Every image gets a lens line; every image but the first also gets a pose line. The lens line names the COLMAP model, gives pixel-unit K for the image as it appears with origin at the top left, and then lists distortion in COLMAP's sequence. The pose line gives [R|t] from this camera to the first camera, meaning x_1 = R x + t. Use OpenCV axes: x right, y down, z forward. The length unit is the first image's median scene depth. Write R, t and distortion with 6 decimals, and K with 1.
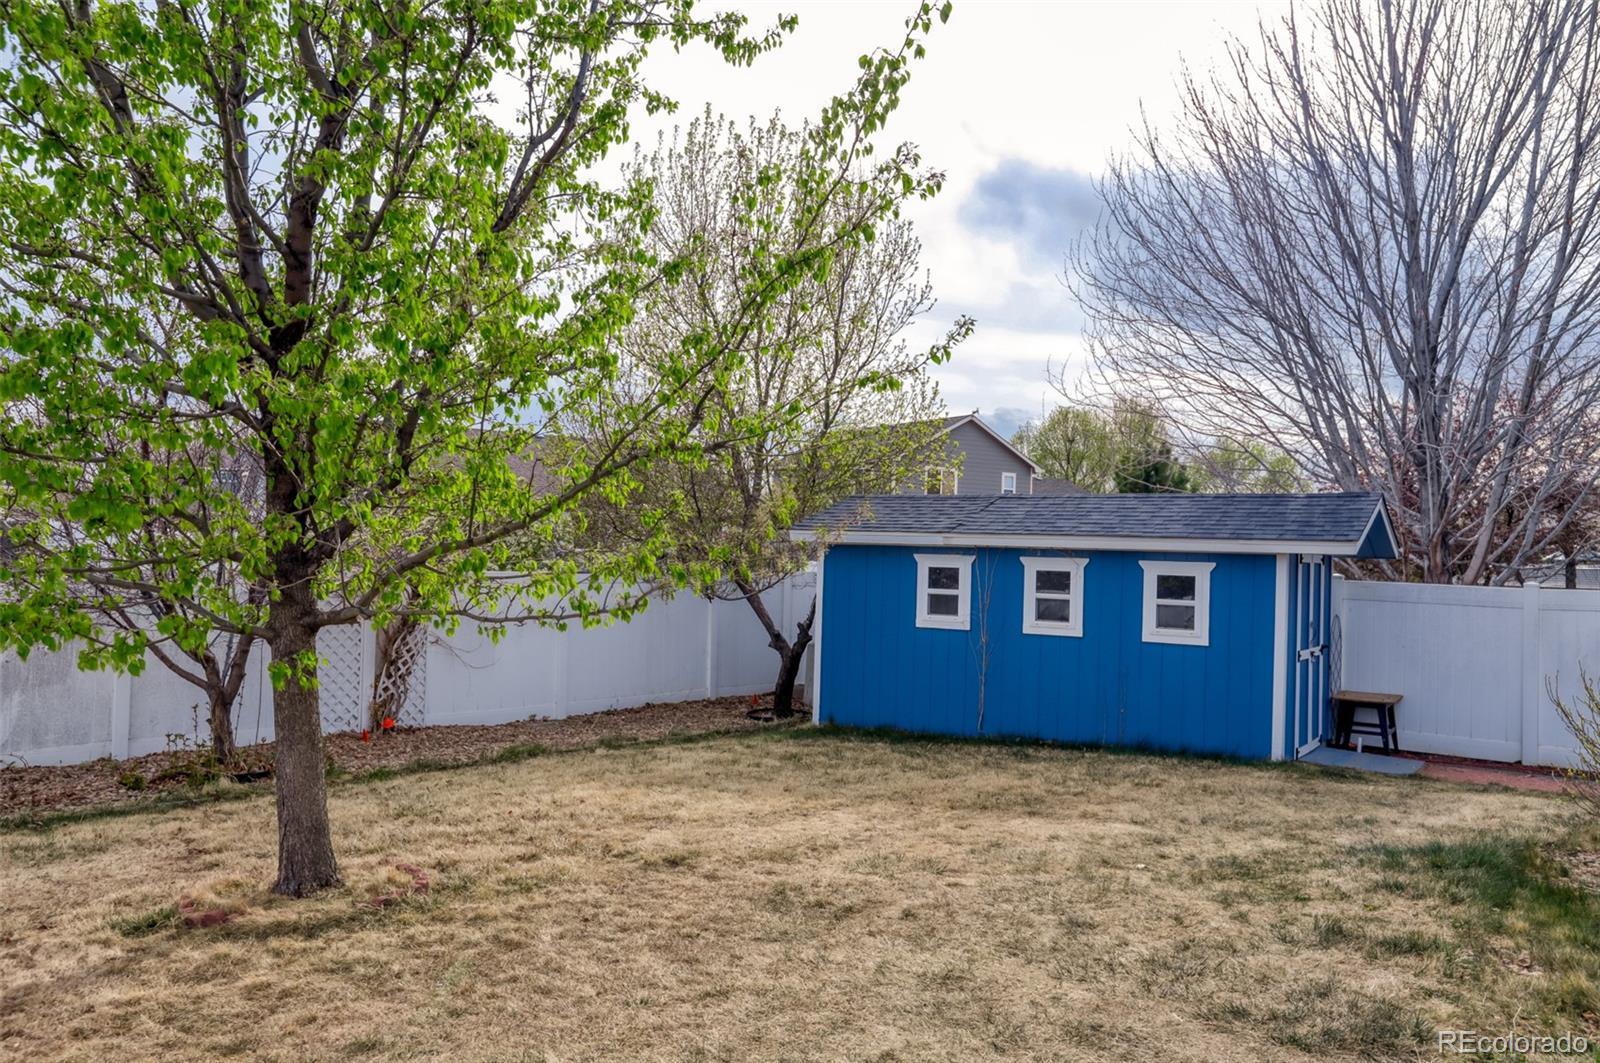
lens RADIAL K [[1254.8, 0, 800.0], [0, 1254.8, 531.5], [0, 0, 1]] dist [0.071399, 0.001248]
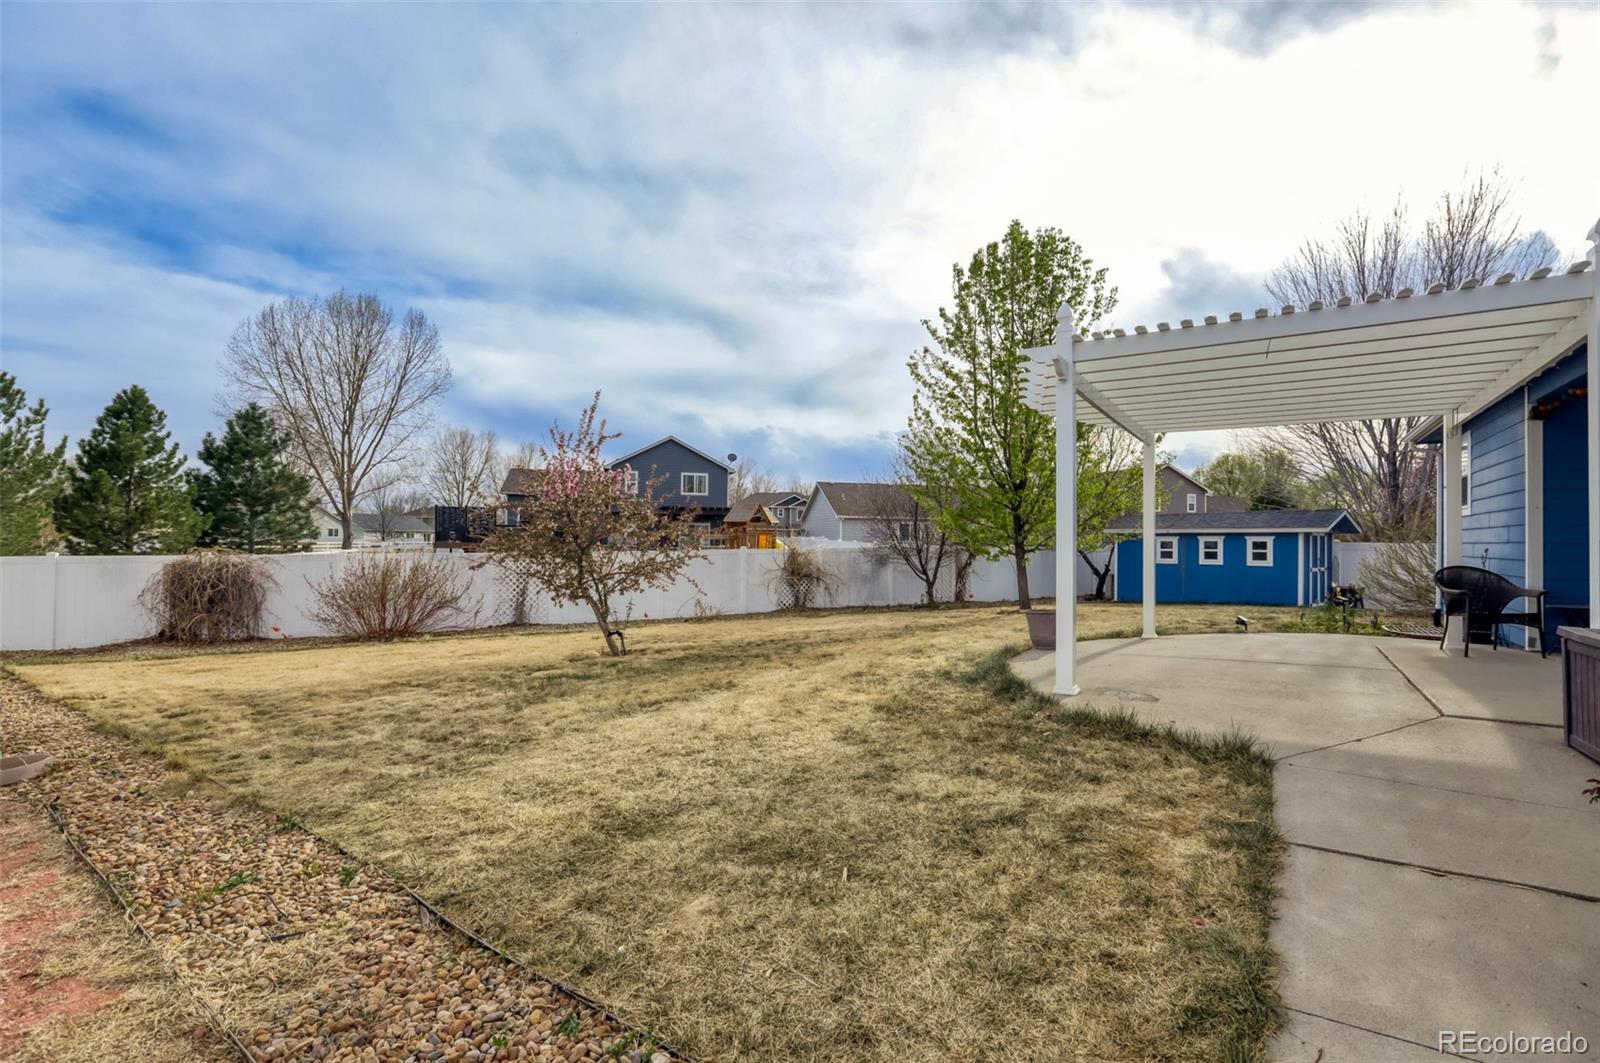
lens RADIAL K [[744.8, 0, 803.4], [0, 744.8, 551.6], [0, 0, 1]] dist [-0.000329, -0.000022]
pose [[0.950004, -0.021585, -0.311490, -0.138584], [0.029346, 0.999364, 0.020252, -0.005190], [0.310855, -0.028381, 0.950034, -0.823515]]
